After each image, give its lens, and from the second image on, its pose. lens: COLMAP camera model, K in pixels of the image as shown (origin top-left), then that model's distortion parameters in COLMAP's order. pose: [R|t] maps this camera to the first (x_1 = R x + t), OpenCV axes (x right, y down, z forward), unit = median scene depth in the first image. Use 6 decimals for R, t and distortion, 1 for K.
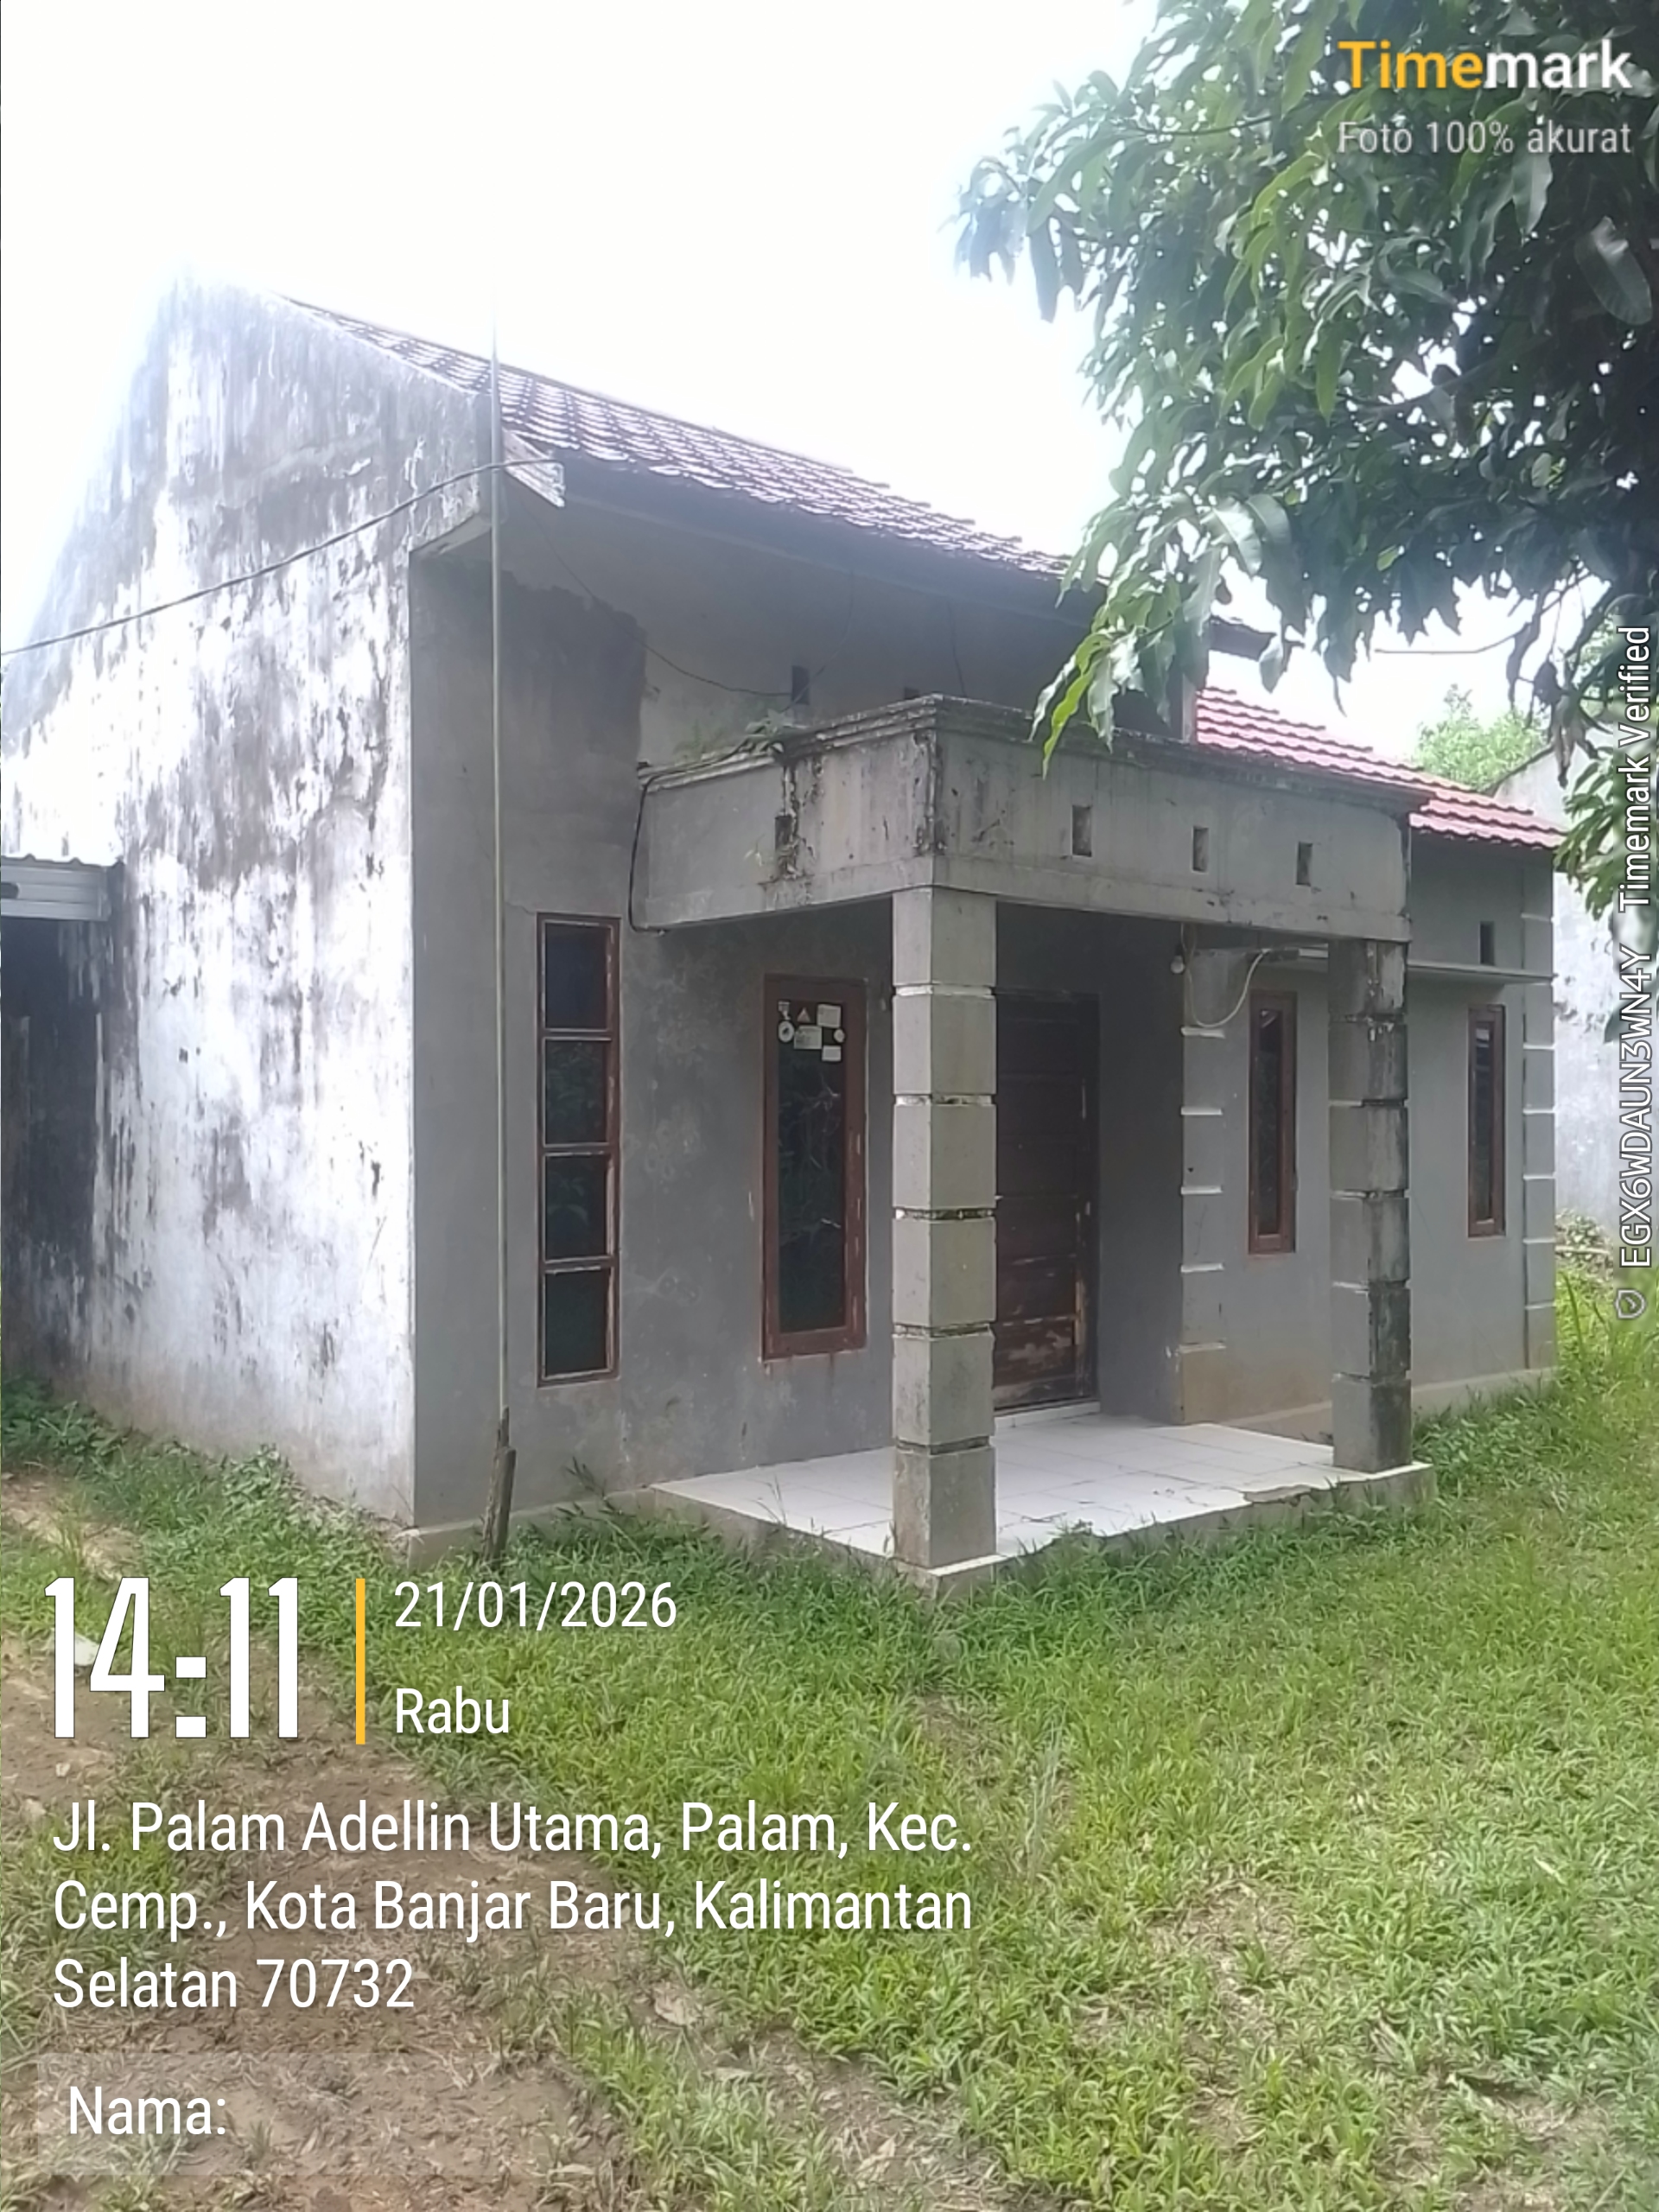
lens RADIAL K [[1889.5, 0, 833.1], [0, 1889.5, 1111.3], [0, 0, 1]] dist [0.018090, 0.004242]
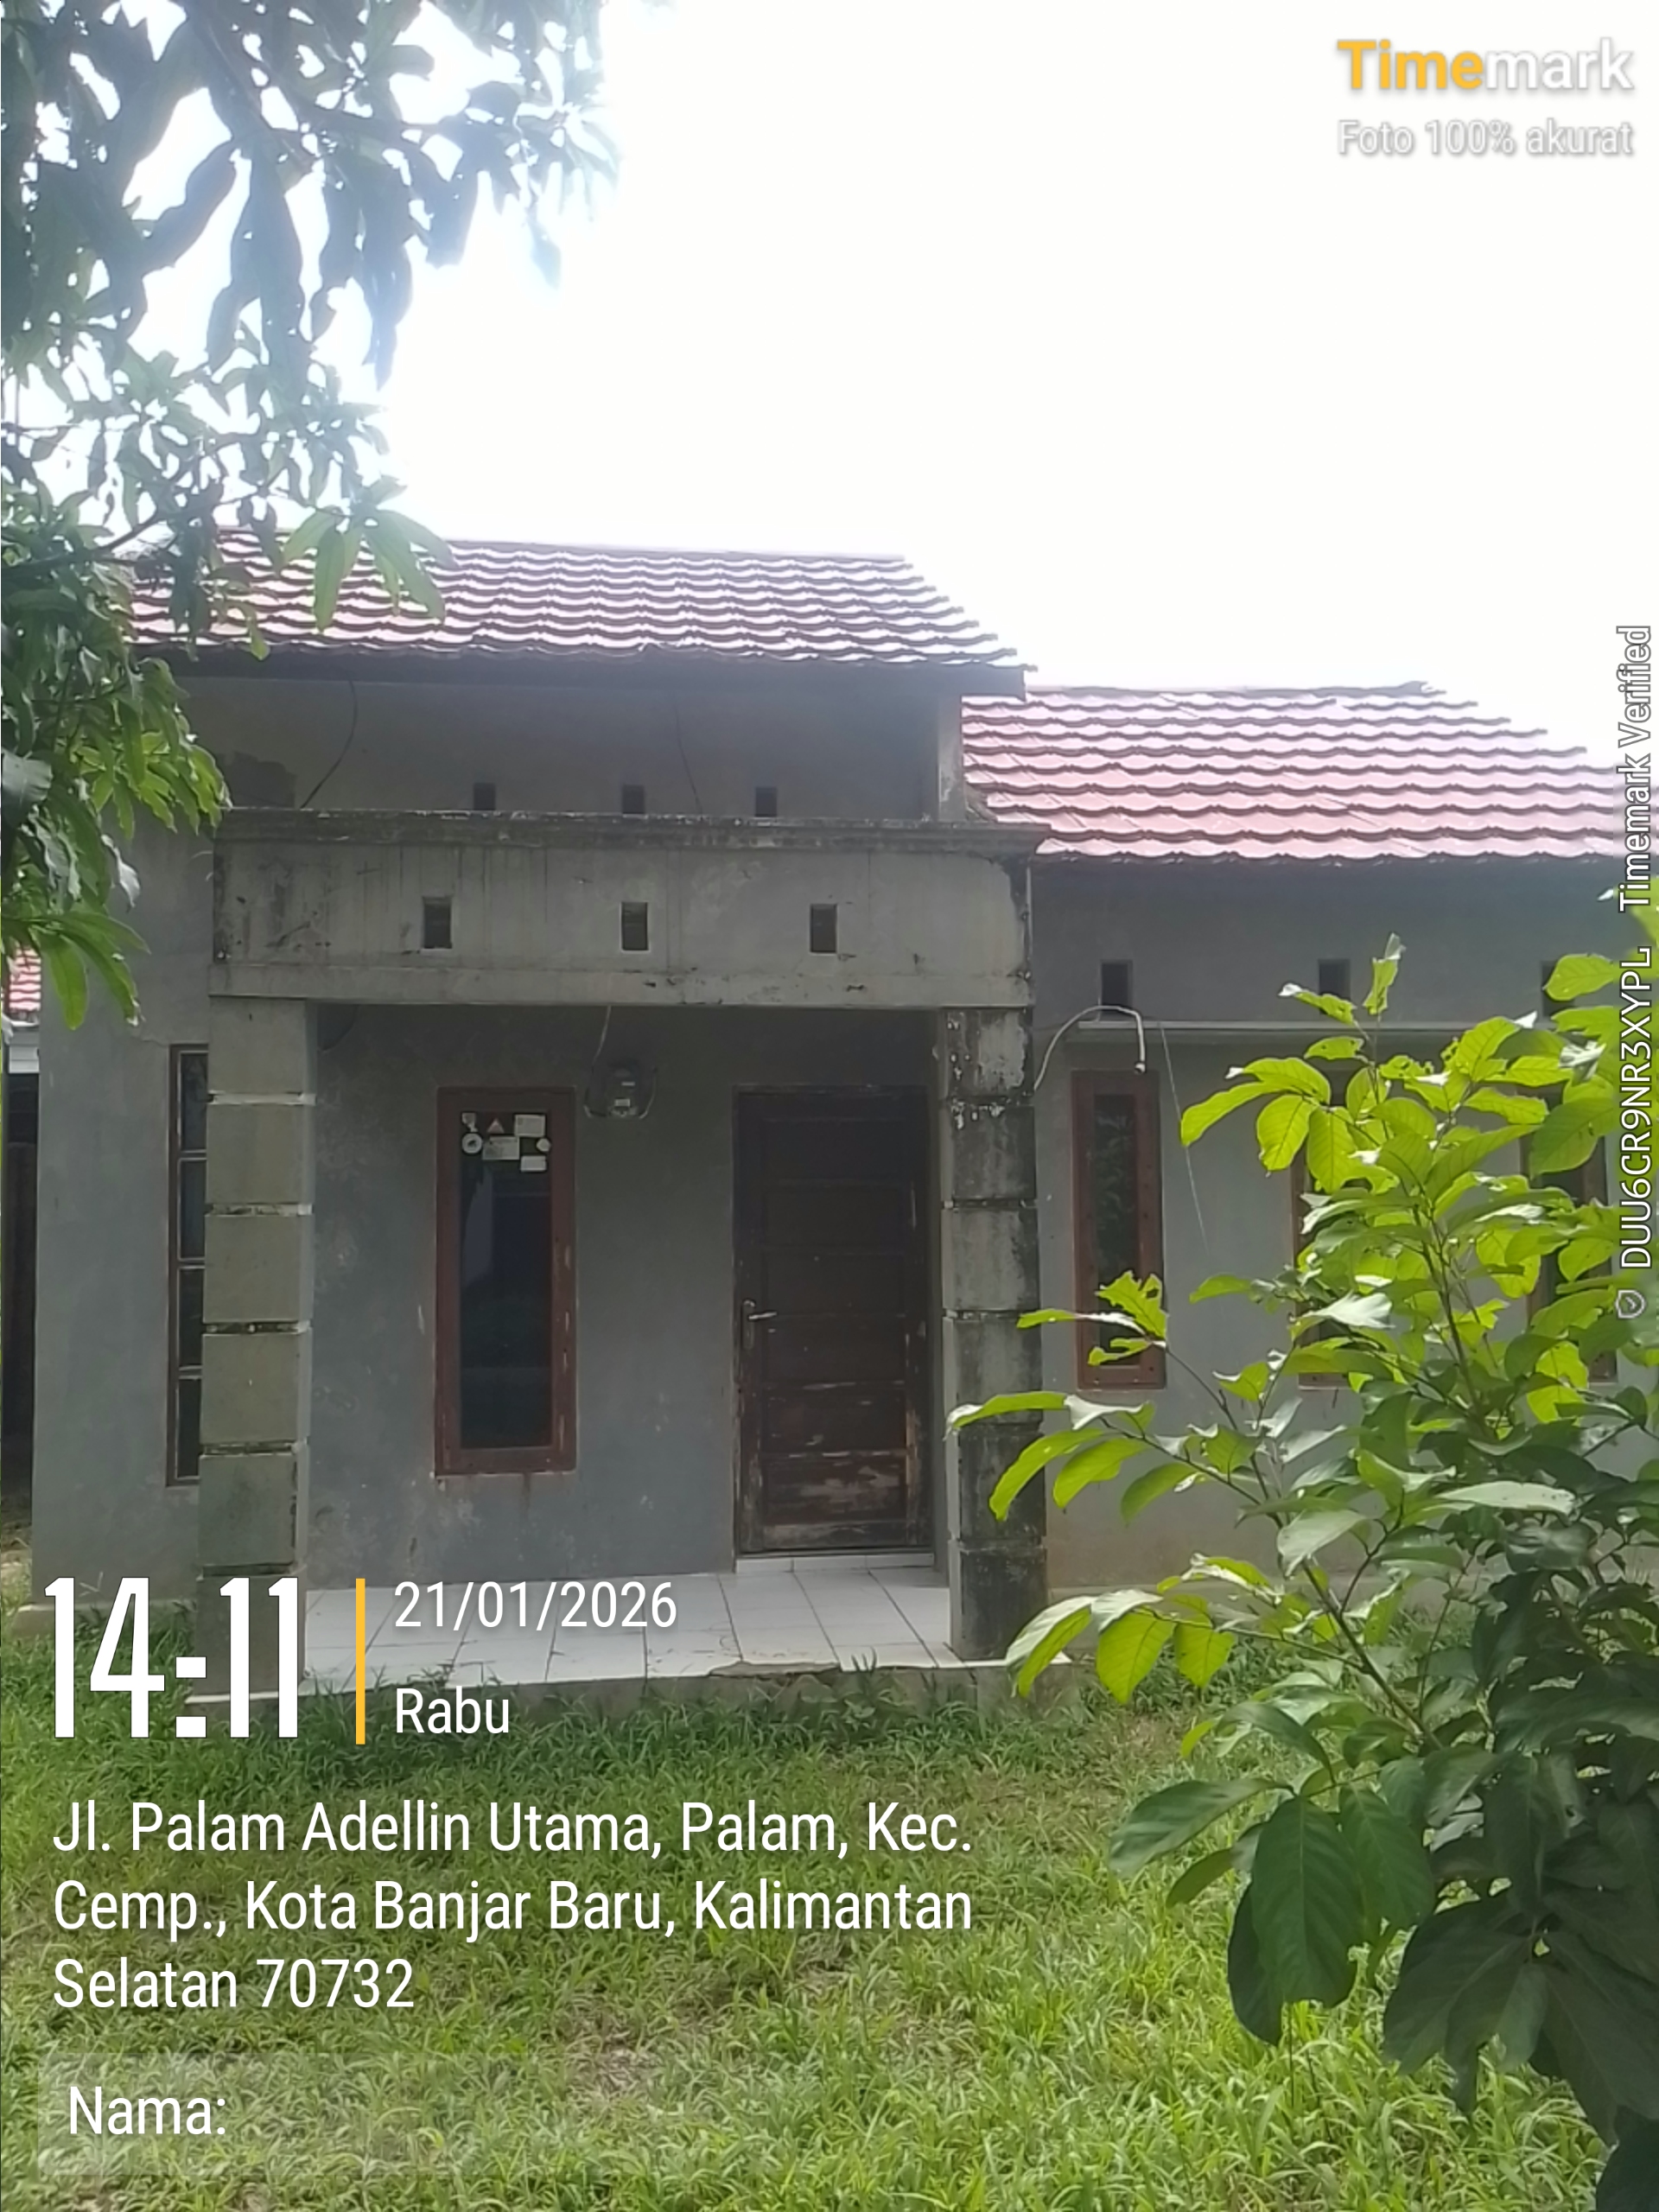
lens RADIAL K [[1889.5, 0, 831.5], [0, 1889.5, 1101.2], [0, 0, 1]] dist [0.018090, 0.004242]
pose [[0.830907, -0.048642, -0.554282, 0.687197], [0.010887, 0.997402, -0.071209, 0.008713], [0.556305, 0.053133, 0.829278, 0.277874]]
